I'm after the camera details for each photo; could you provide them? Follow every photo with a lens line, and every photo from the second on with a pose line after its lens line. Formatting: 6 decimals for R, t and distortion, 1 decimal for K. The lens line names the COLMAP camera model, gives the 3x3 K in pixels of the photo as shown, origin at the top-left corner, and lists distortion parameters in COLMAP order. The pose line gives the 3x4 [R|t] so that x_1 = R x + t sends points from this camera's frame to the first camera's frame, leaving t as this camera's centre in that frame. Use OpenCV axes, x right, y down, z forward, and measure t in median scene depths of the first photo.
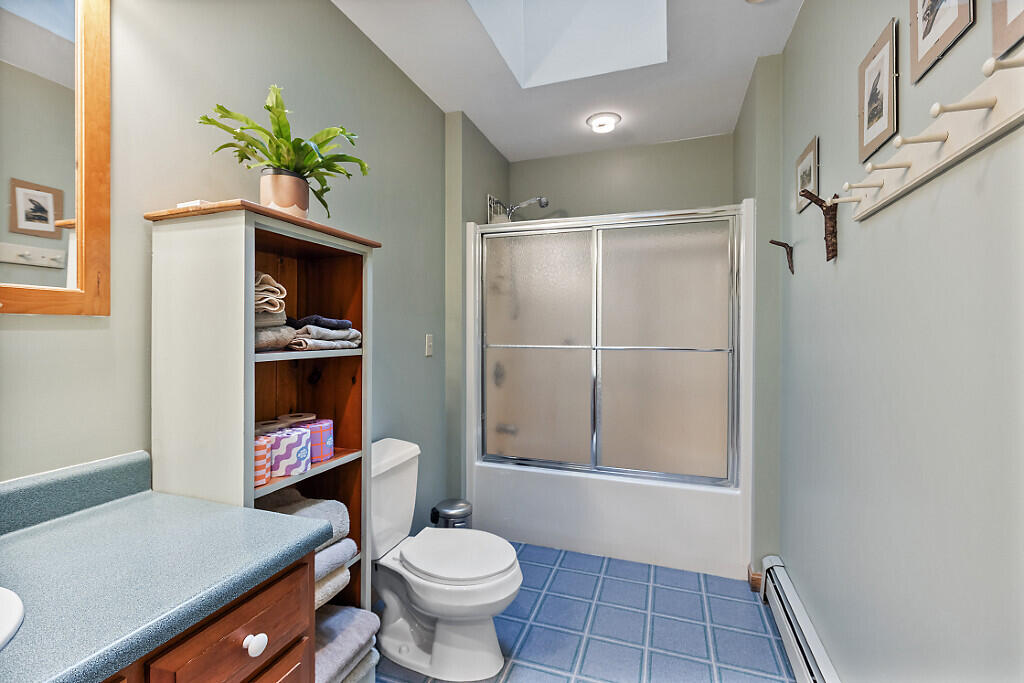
lens RADIAL K [[460.4, 0, 513.9], [0, 460.4, 335.6], [0, 0, 1]] dist [0.001528, 0.000436]
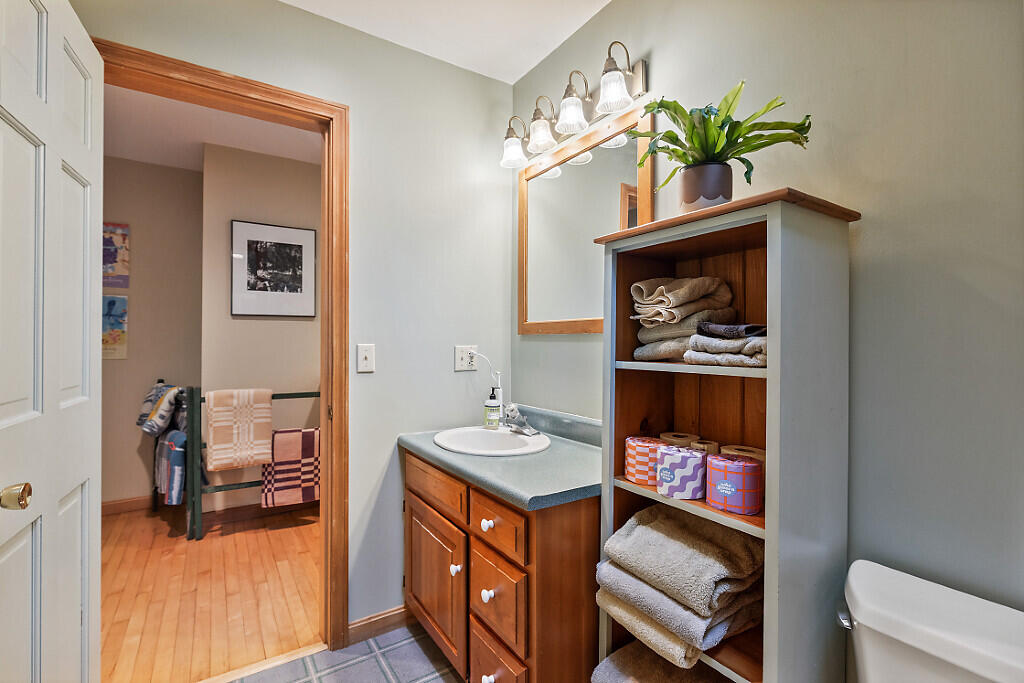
lens RADIAL K [[460.4, 0, 518.6], [0, 460.4, 342.6], [0, 0, 1]] dist [0.001528, 0.000436]
pose [[-0.615183, -0.003993, -0.788374, 0.408073], [-0.008526, 0.999962, 0.001588, -0.005634], [0.788338, 0.007699, -0.615194, 1.221595]]
